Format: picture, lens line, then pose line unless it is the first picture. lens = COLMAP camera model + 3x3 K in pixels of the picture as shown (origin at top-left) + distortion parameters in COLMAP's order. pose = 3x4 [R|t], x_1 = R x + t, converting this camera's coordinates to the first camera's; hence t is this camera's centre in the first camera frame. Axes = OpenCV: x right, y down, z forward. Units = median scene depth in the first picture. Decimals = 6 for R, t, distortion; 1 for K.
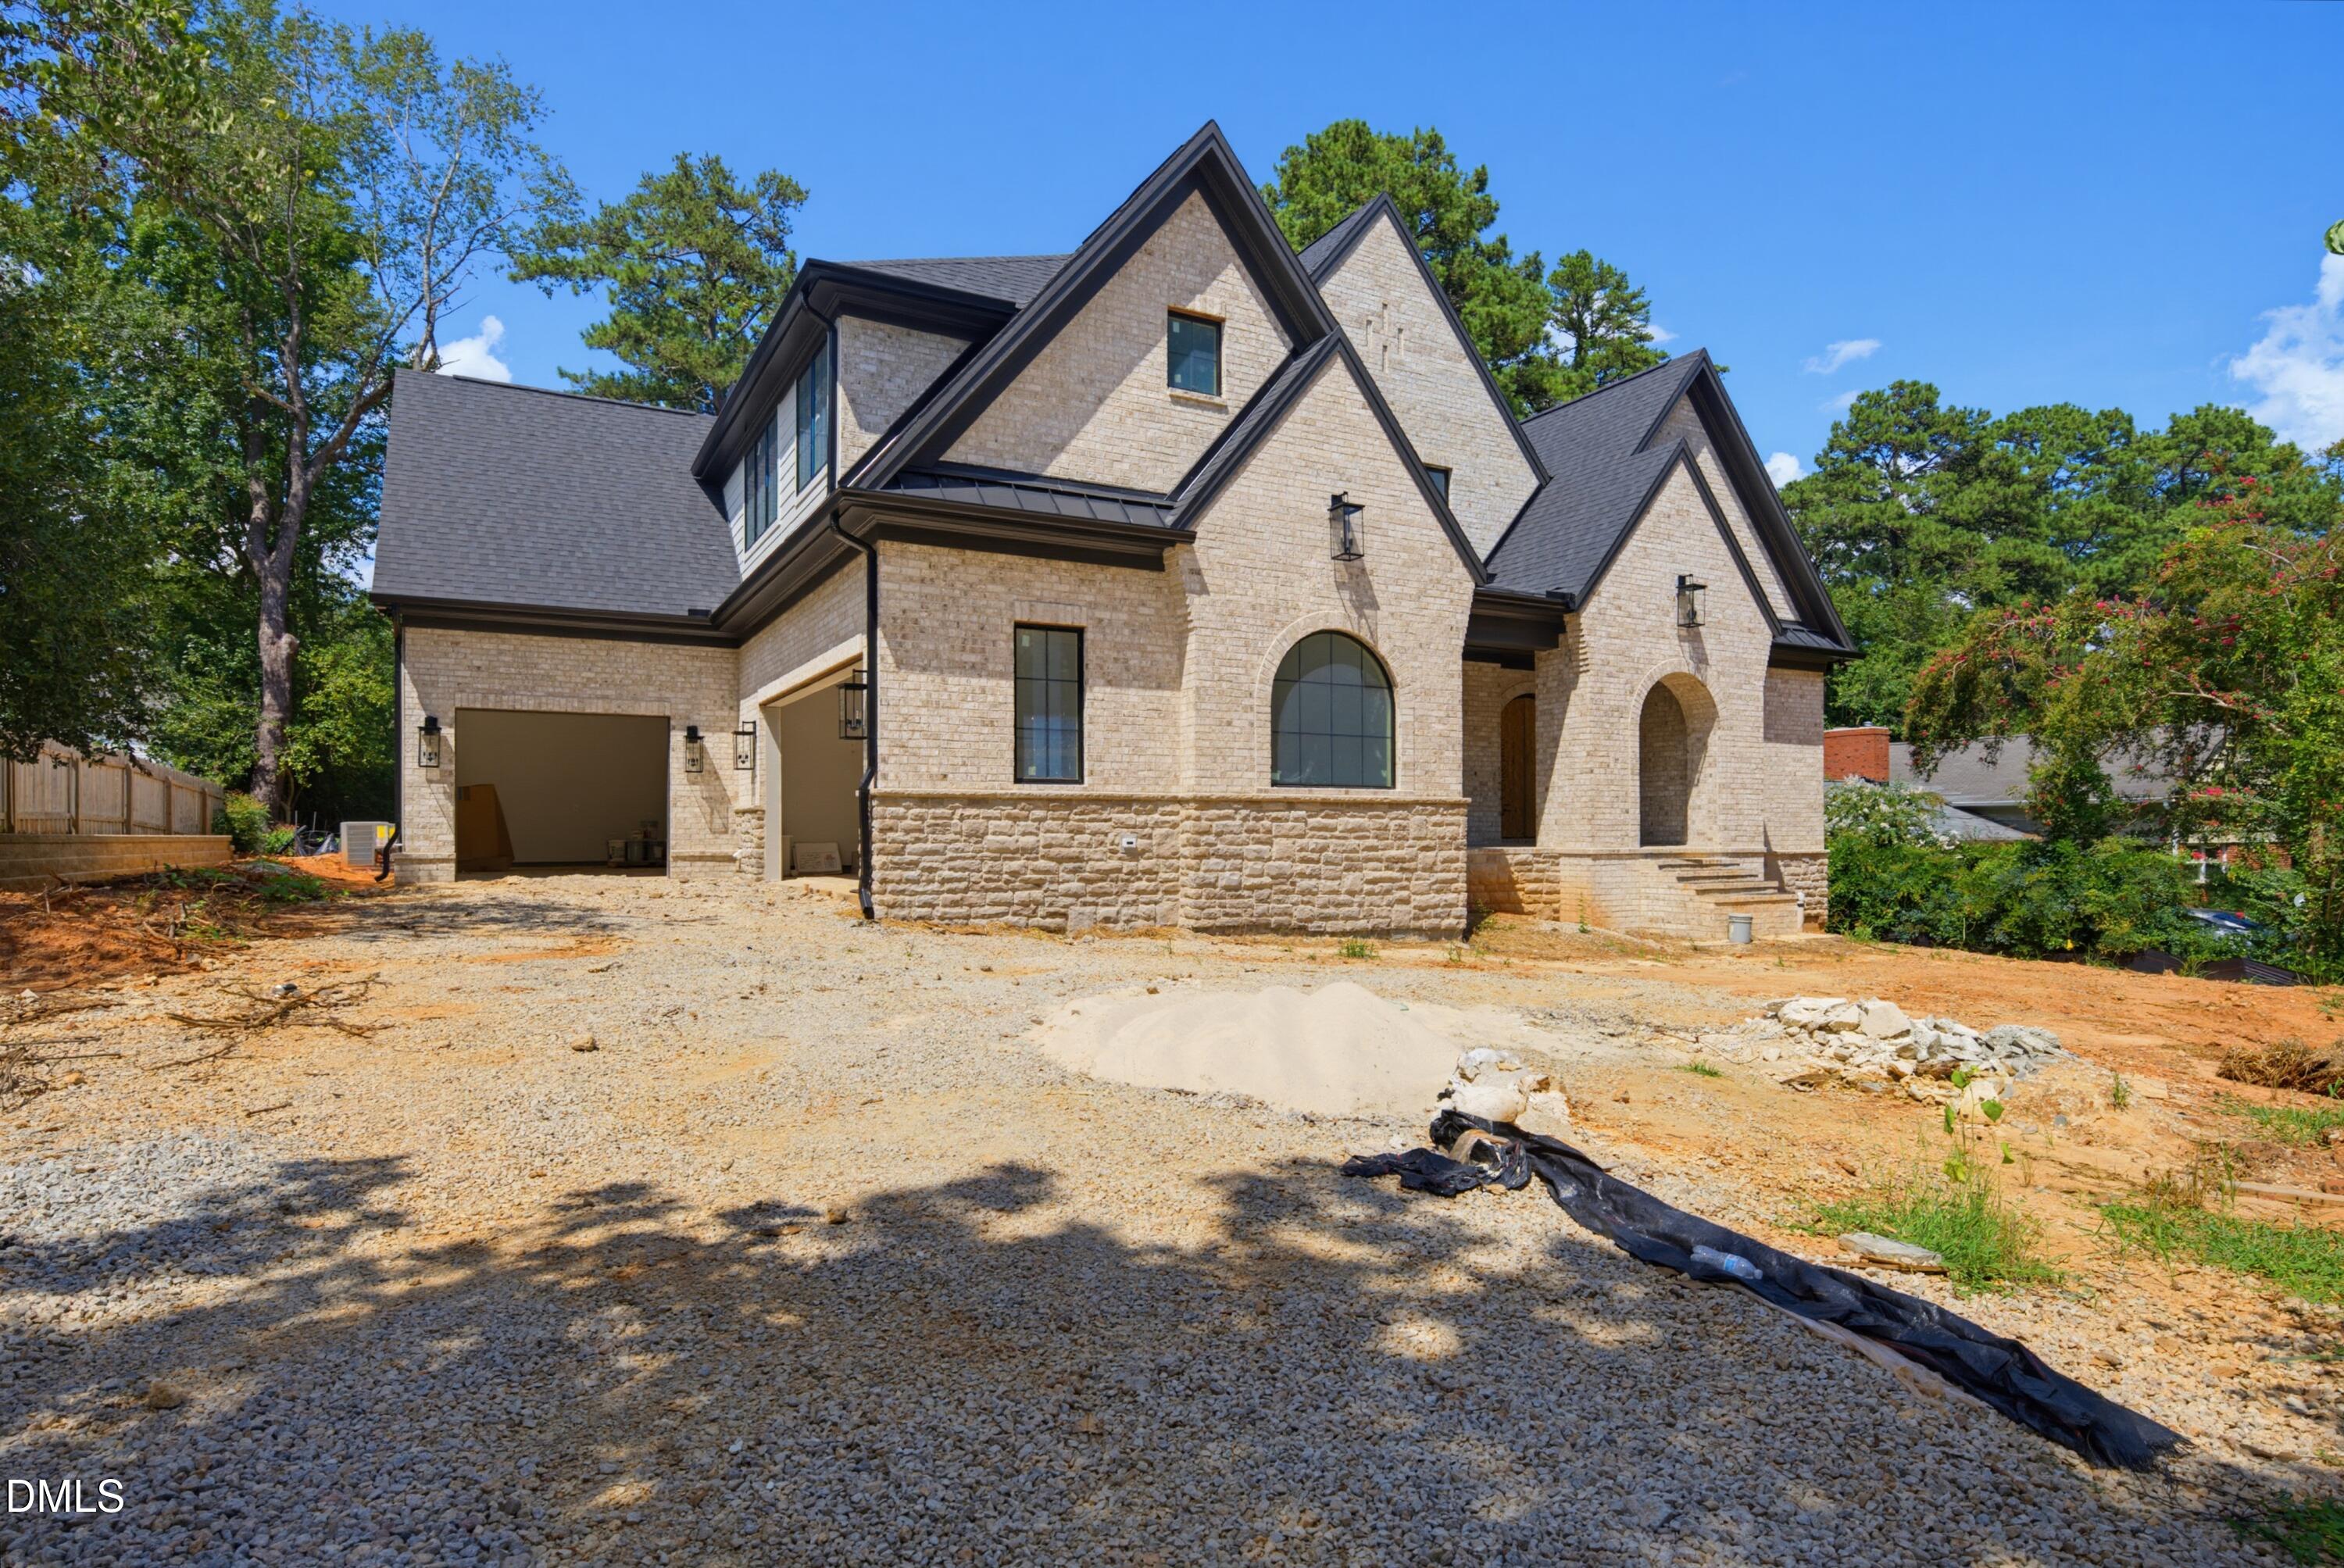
lens RADIAL K [[1231.0, 0, 1172.8], [0, 1231.0, 801.6], [0, 0, 1]] dist [-0.026709, 0.000133]
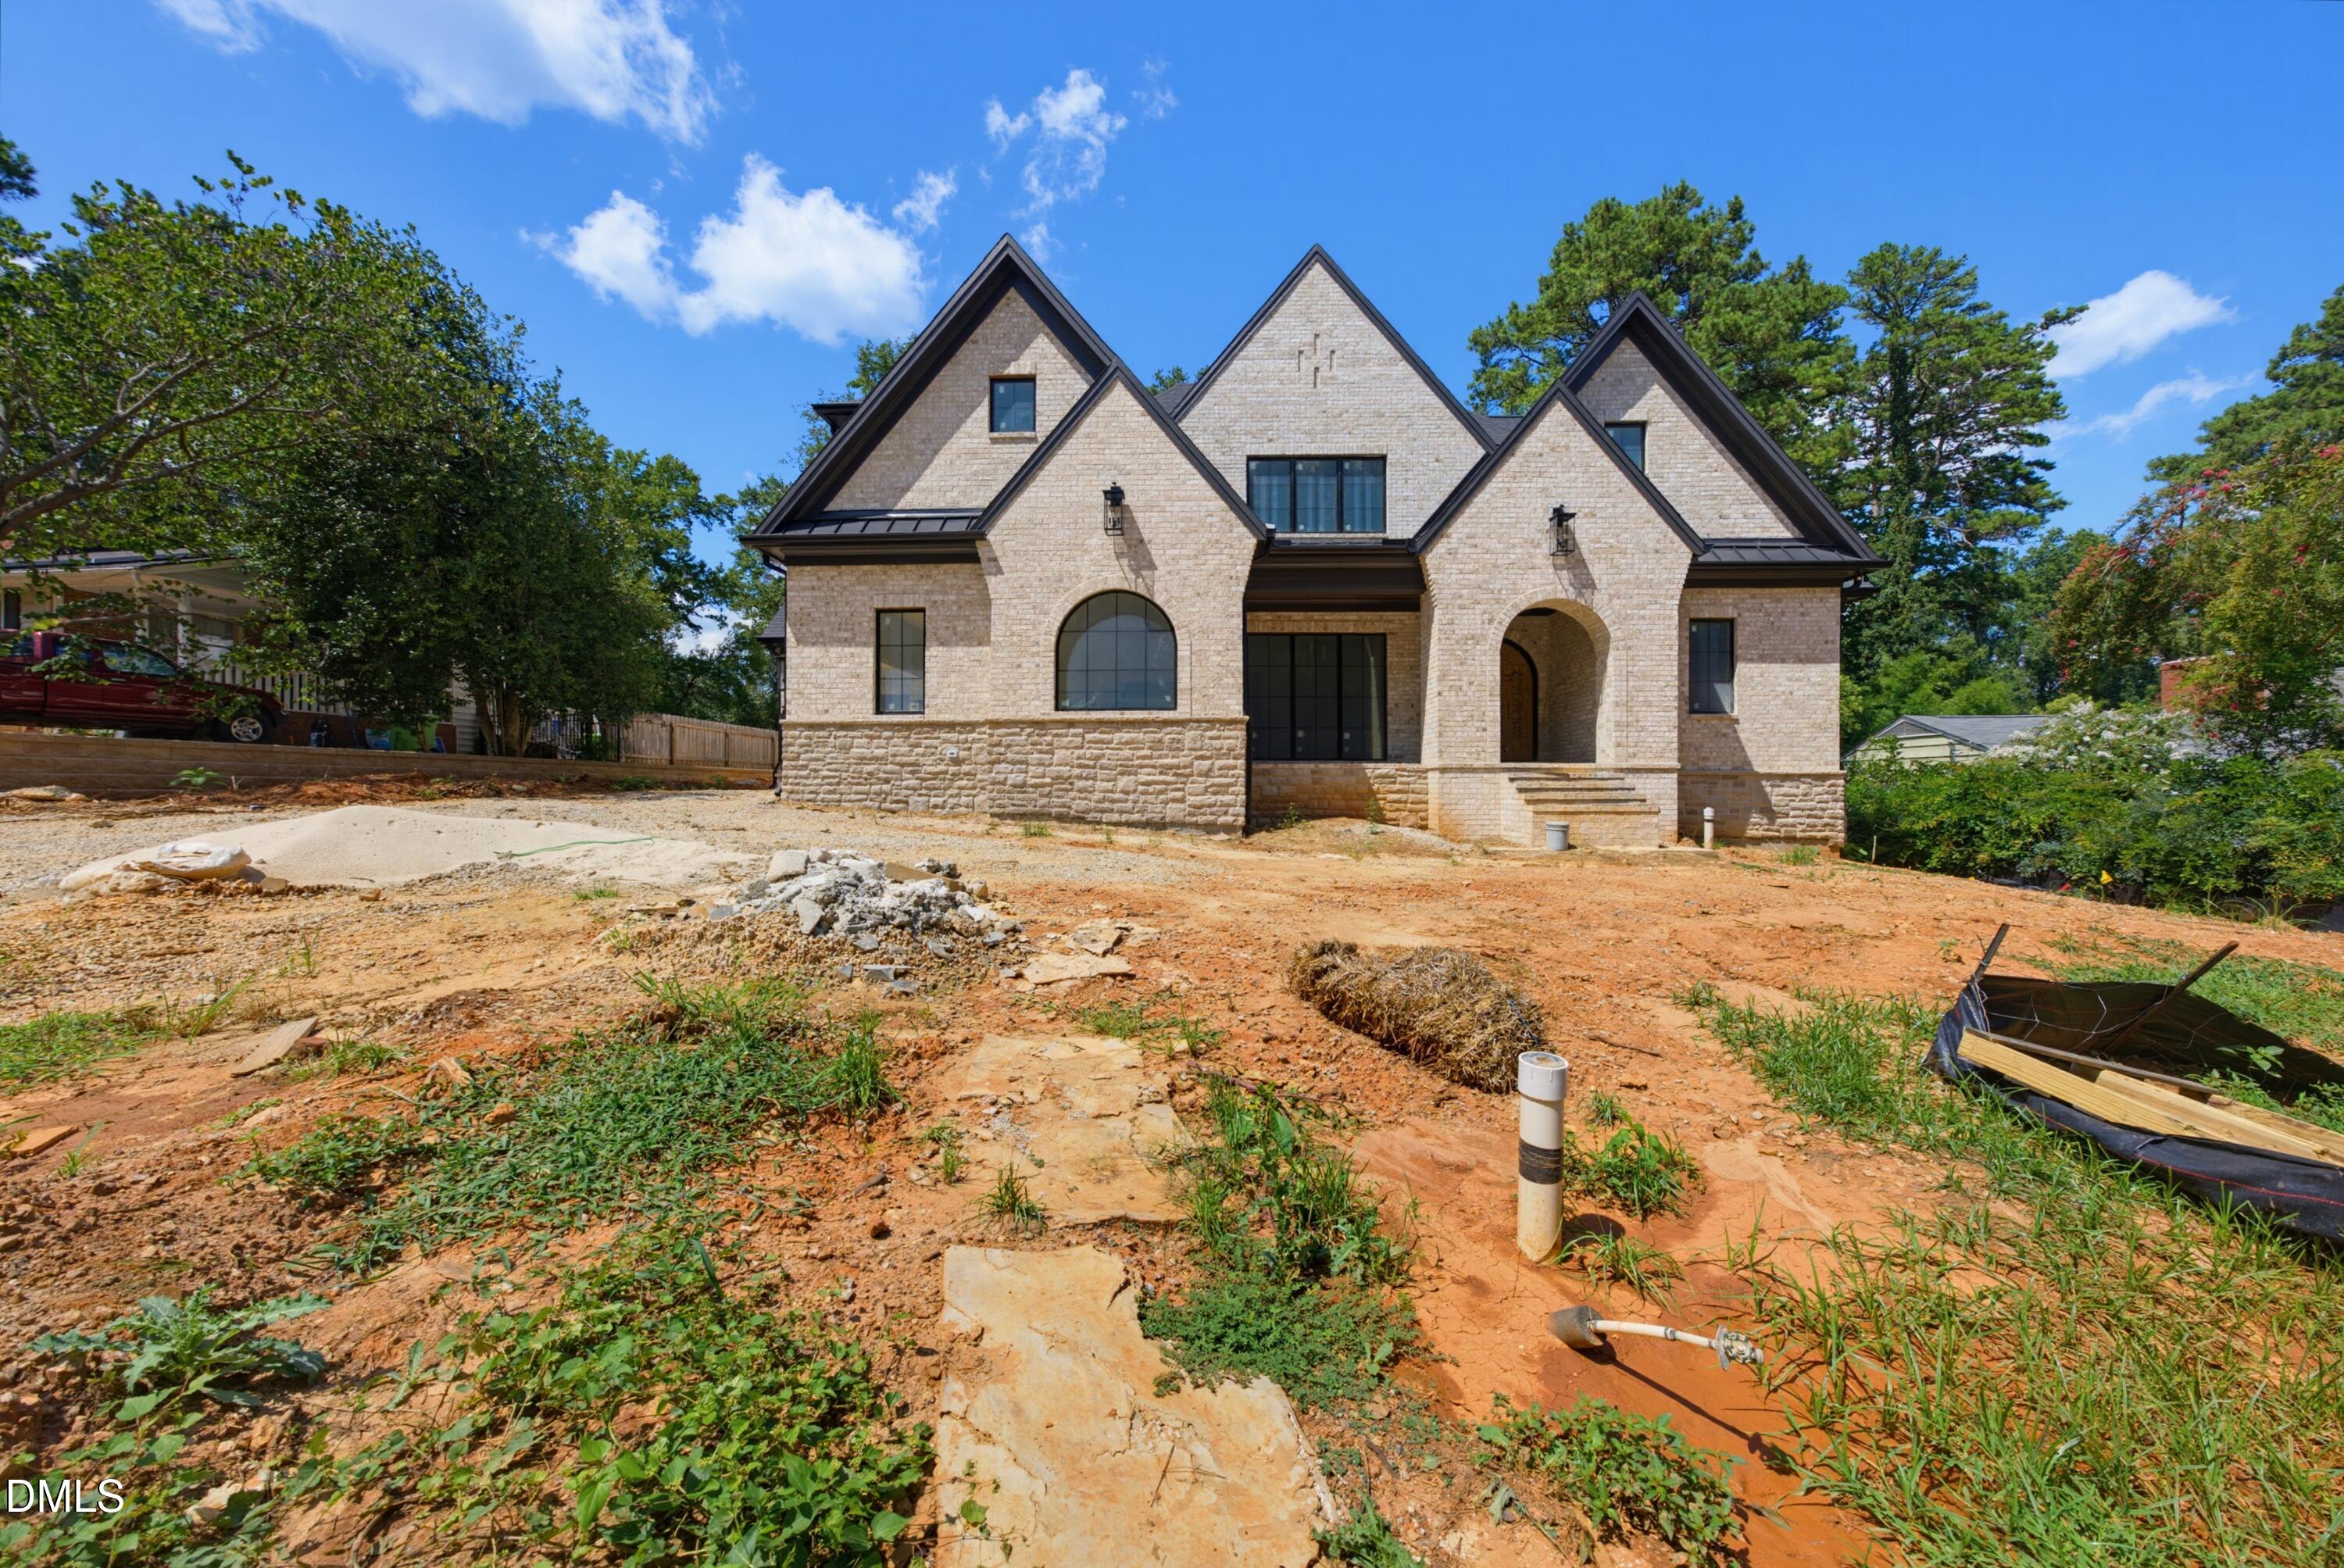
lens RADIAL K [[805.9, 0, 1177.9], [0, 805.9, 771.1], [0, 0, 1]] dist [-0.037205, 0.024831]
pose [[0.857515, -0.011801, -0.514324, 0.636192], [0.010817, 0.999929, -0.004908, 0.058089], [0.514346, -0.001355, 0.857582, 0.311937]]
